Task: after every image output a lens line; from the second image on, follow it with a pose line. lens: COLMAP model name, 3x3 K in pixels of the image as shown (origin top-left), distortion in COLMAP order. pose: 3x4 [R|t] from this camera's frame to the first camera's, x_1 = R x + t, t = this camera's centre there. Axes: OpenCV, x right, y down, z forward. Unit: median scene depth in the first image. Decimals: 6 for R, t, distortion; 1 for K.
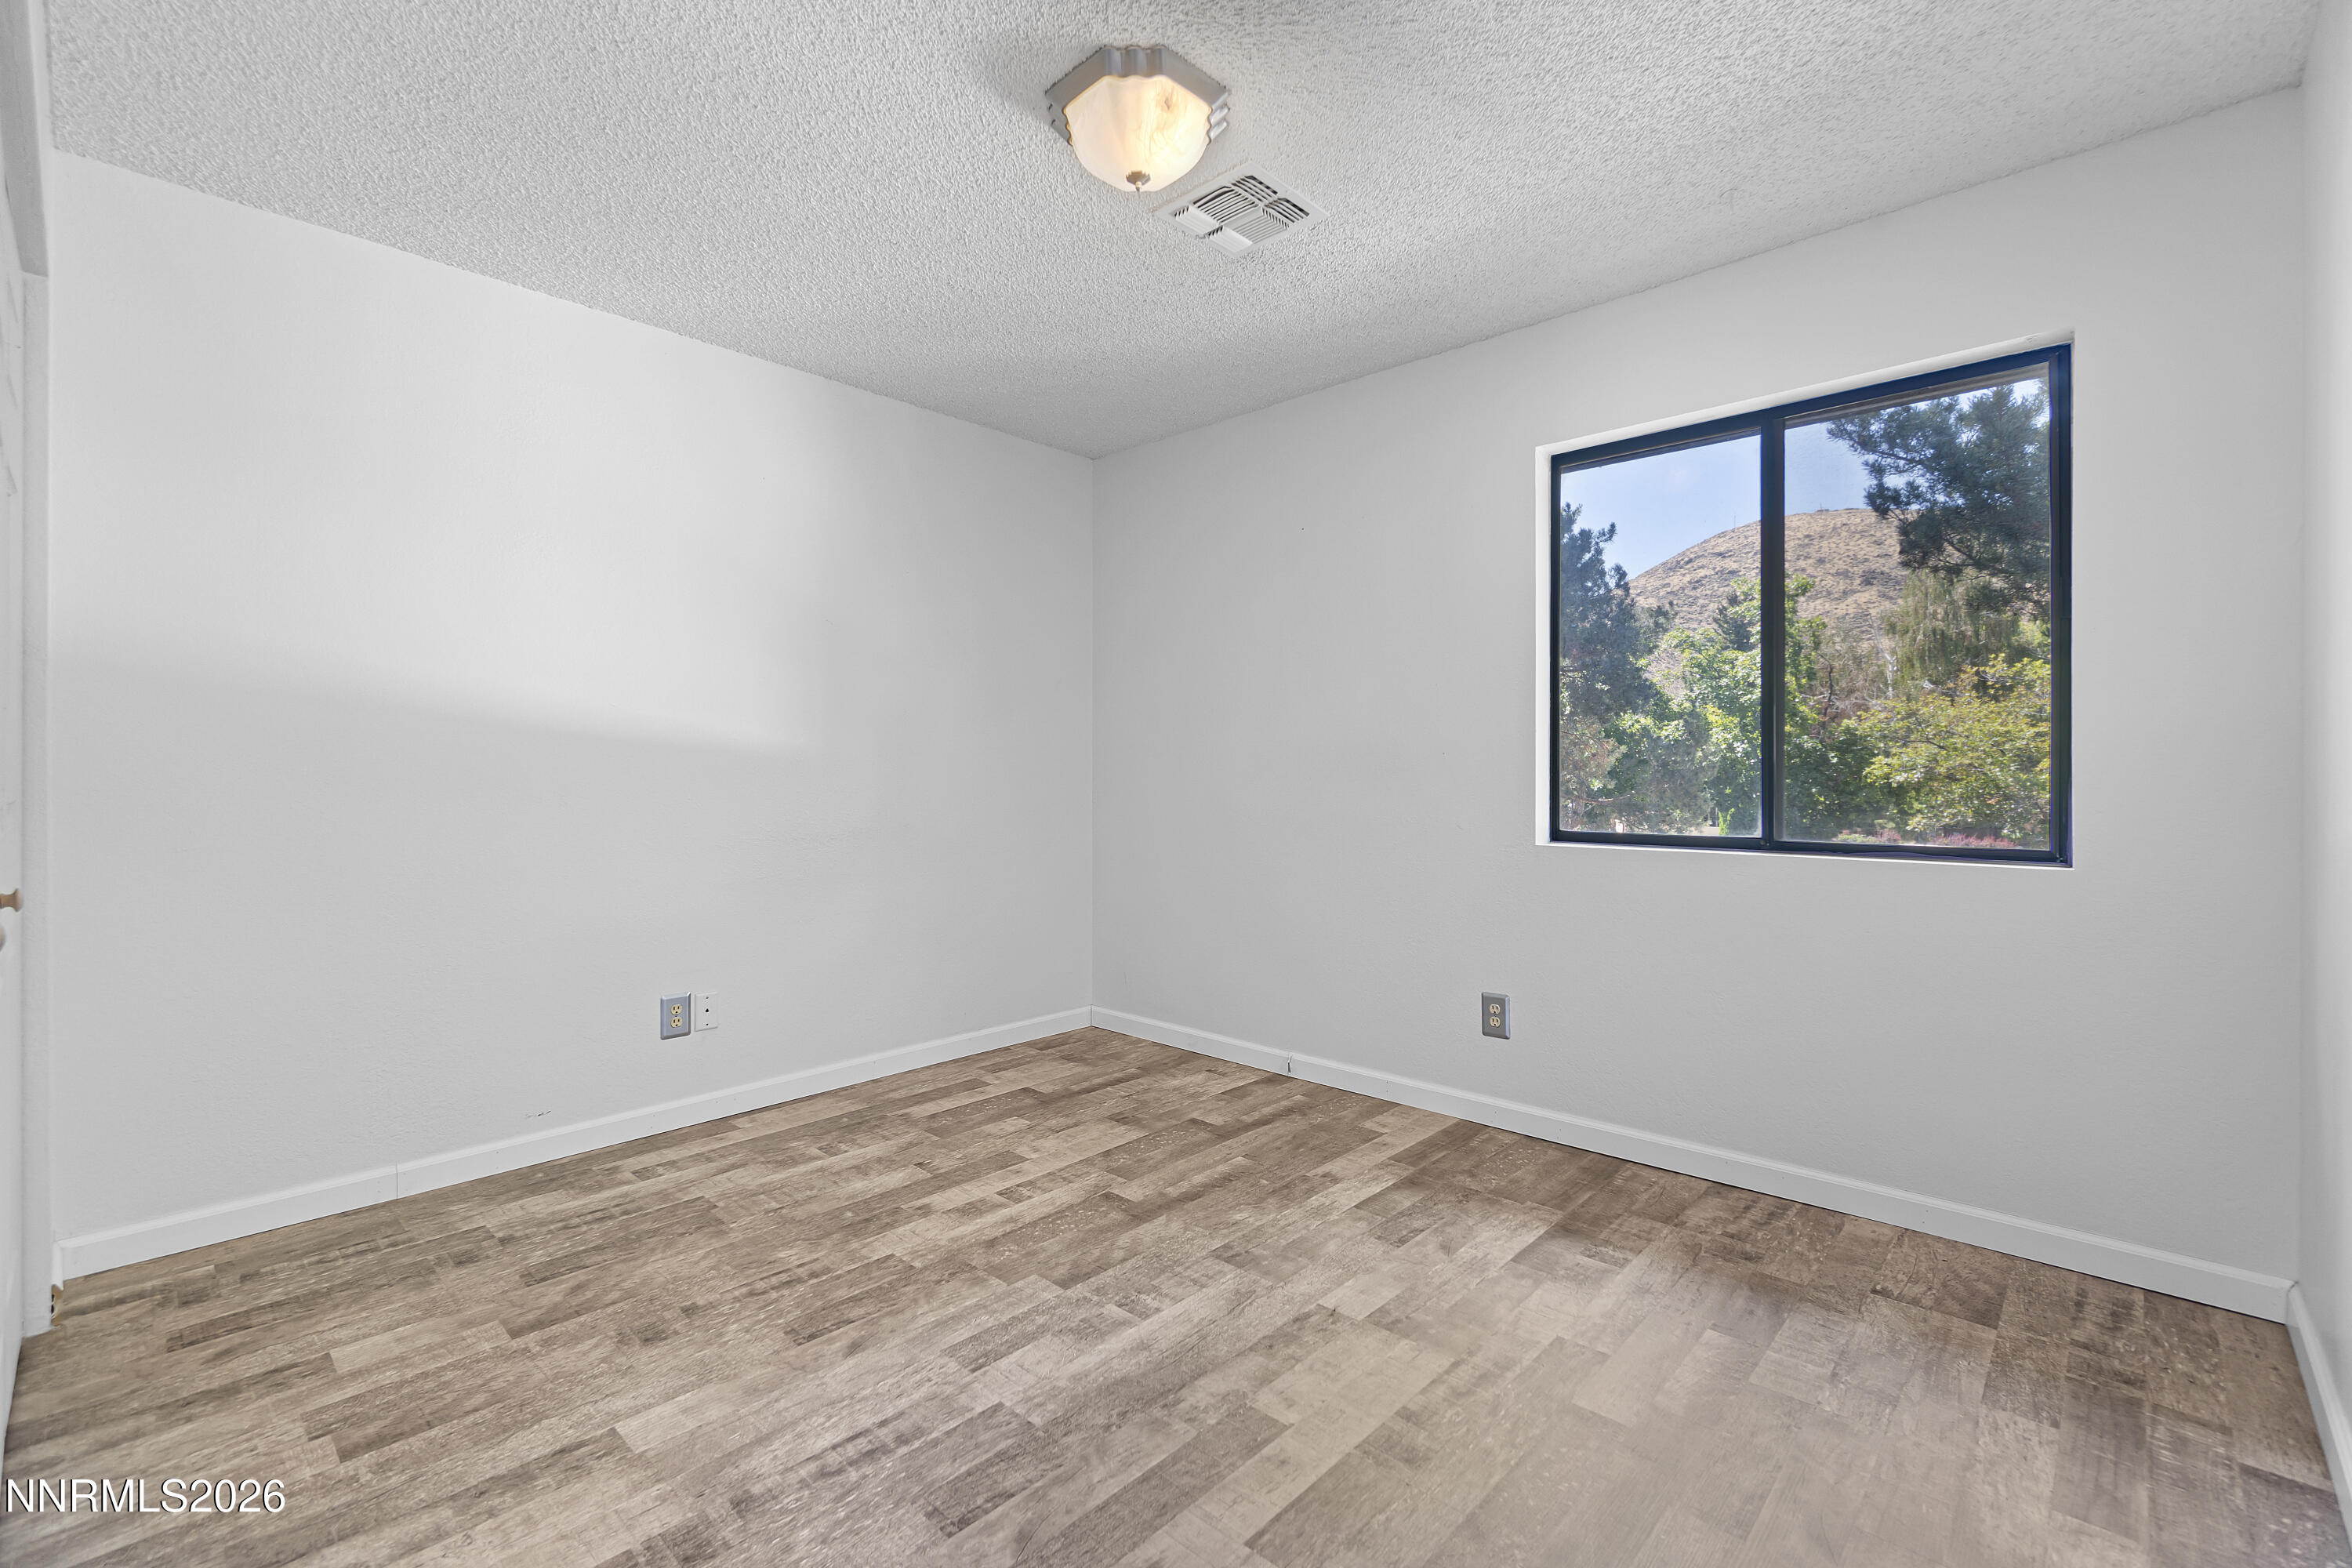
lens RADIAL K [[1023.7, 0, 1166.7], [0, 1023.7, 774.3], [0, 0, 1]] dist [-0.002279, -0.000824]
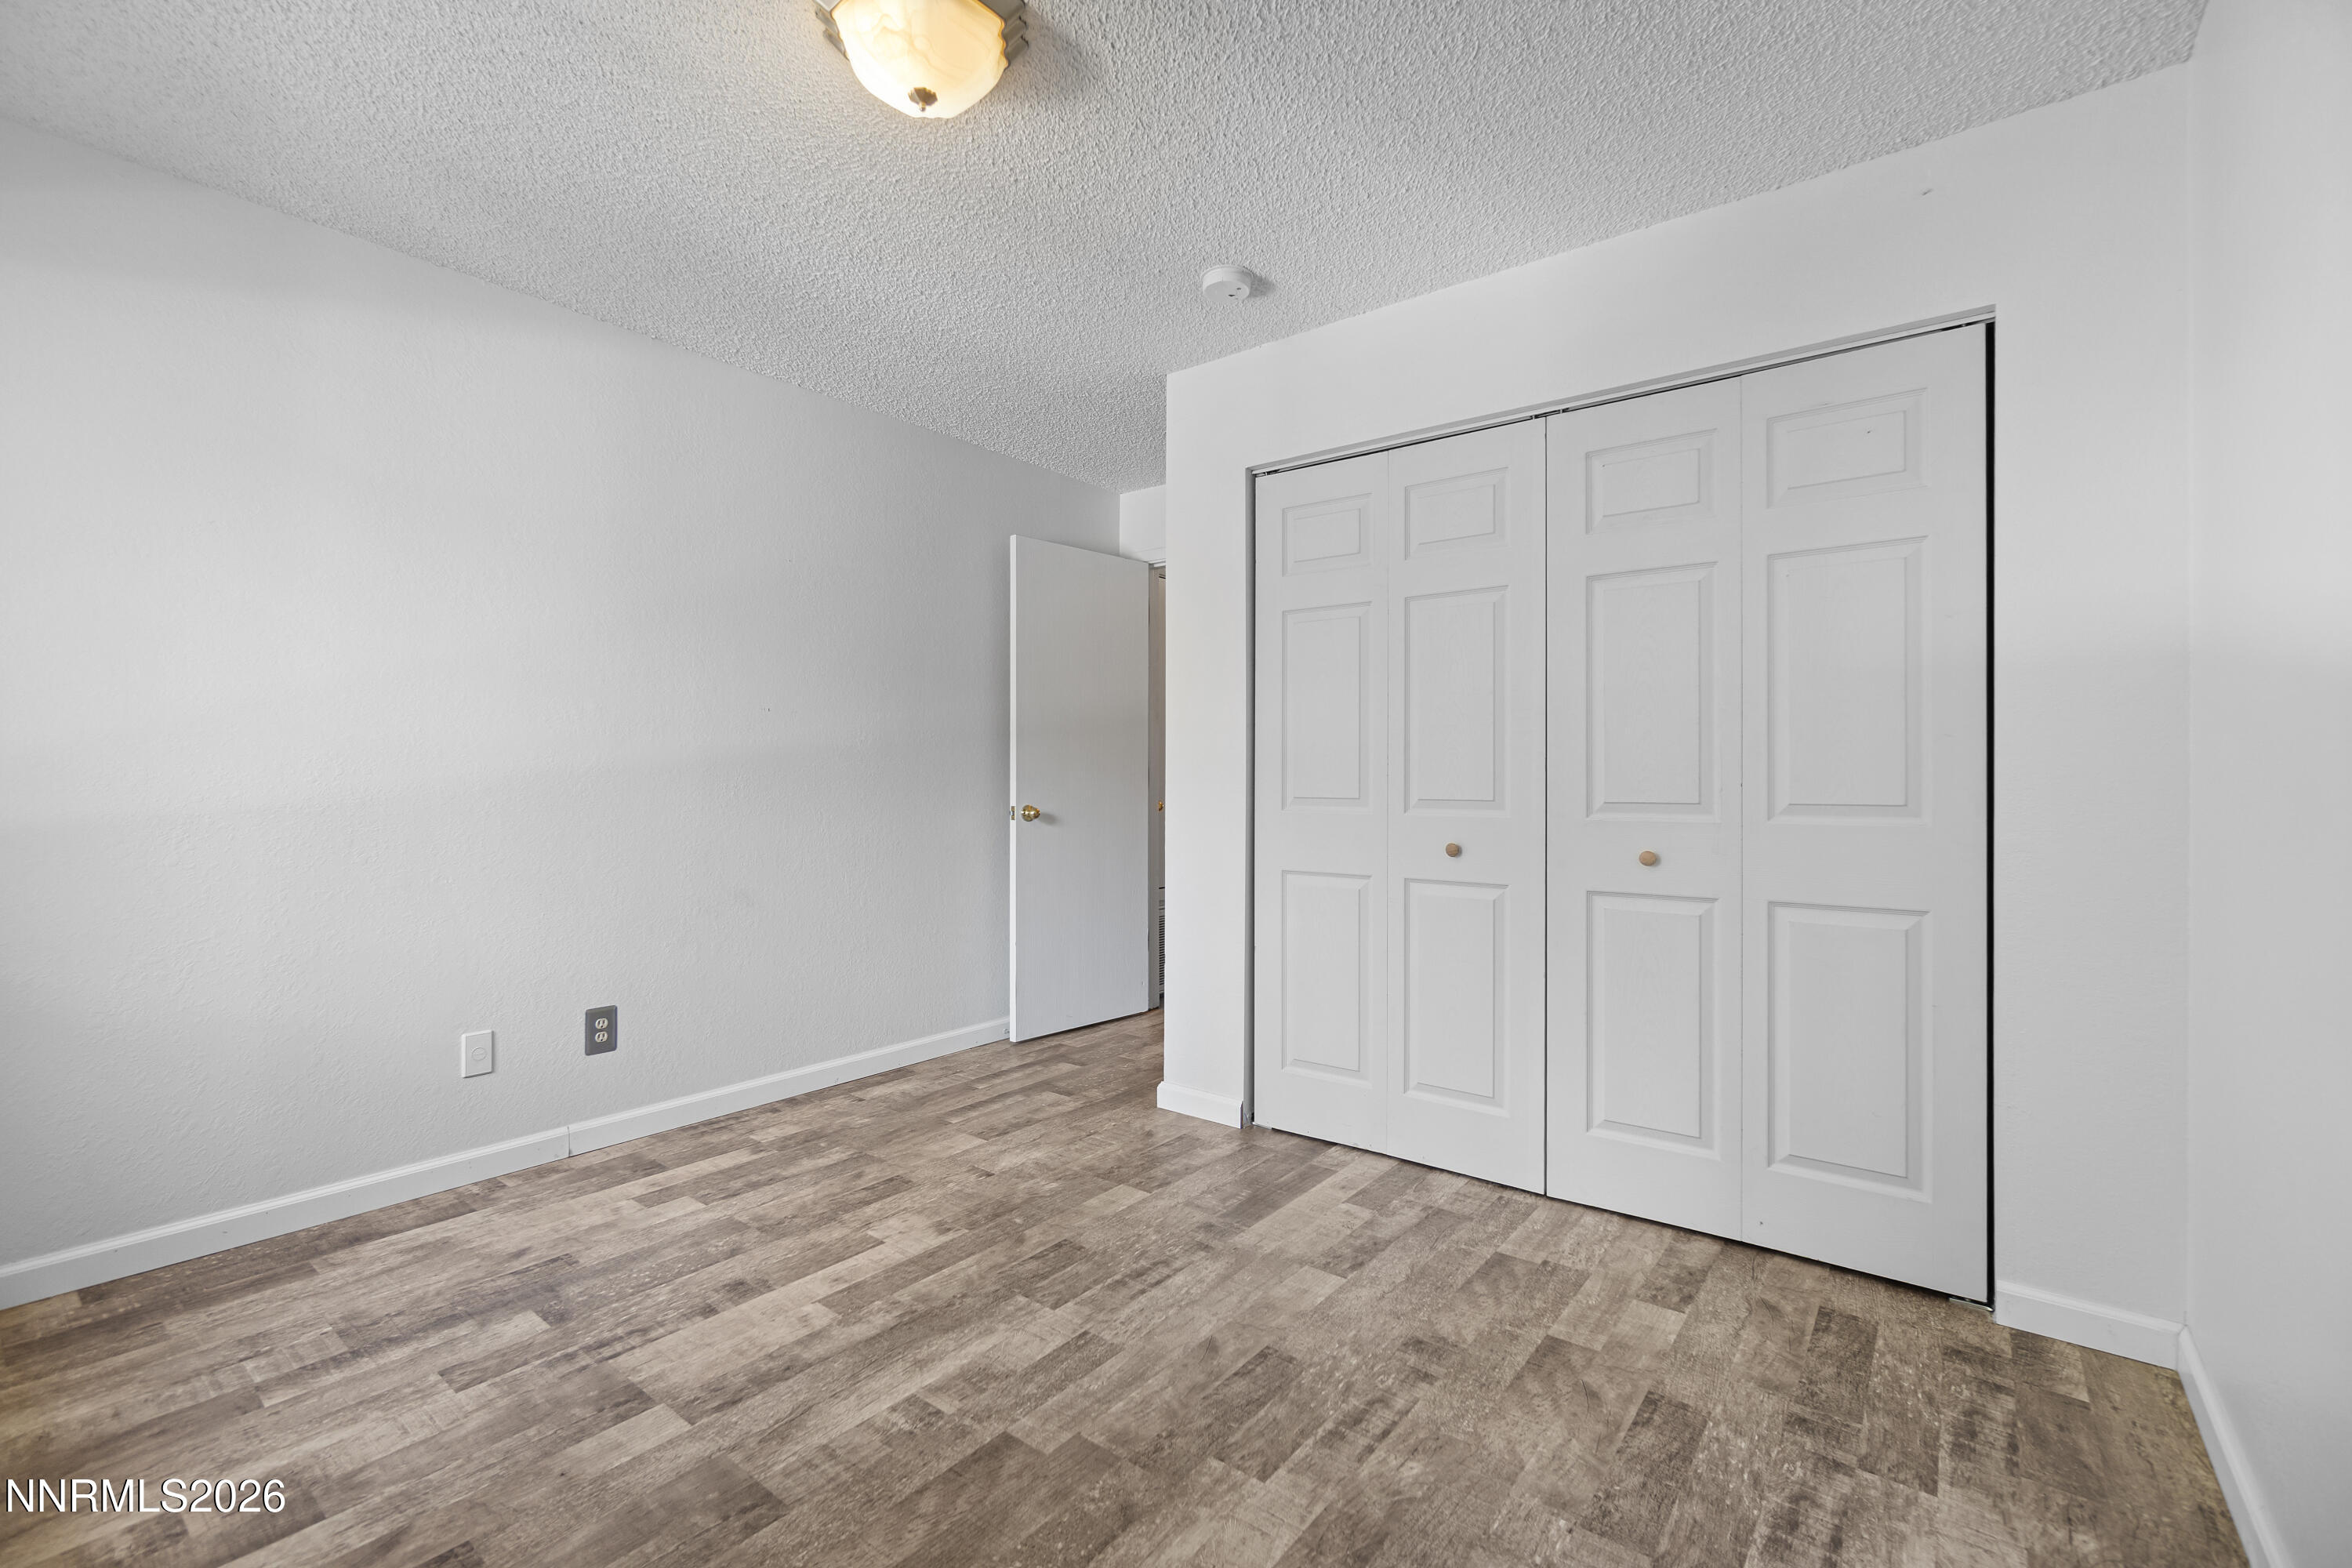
lens RADIAL K [[1023.7, 0, 1166.7], [0, 1023.7, 774.3], [0, 0, 1]] dist [-0.002279, -0.000824]
pose [[-0.995674, -0.004887, -0.092788, -0.164165], [-0.004857, 0.999988, -0.000556, -0.006021], [0.092790, -0.000103, -0.995686, 1.999562]]
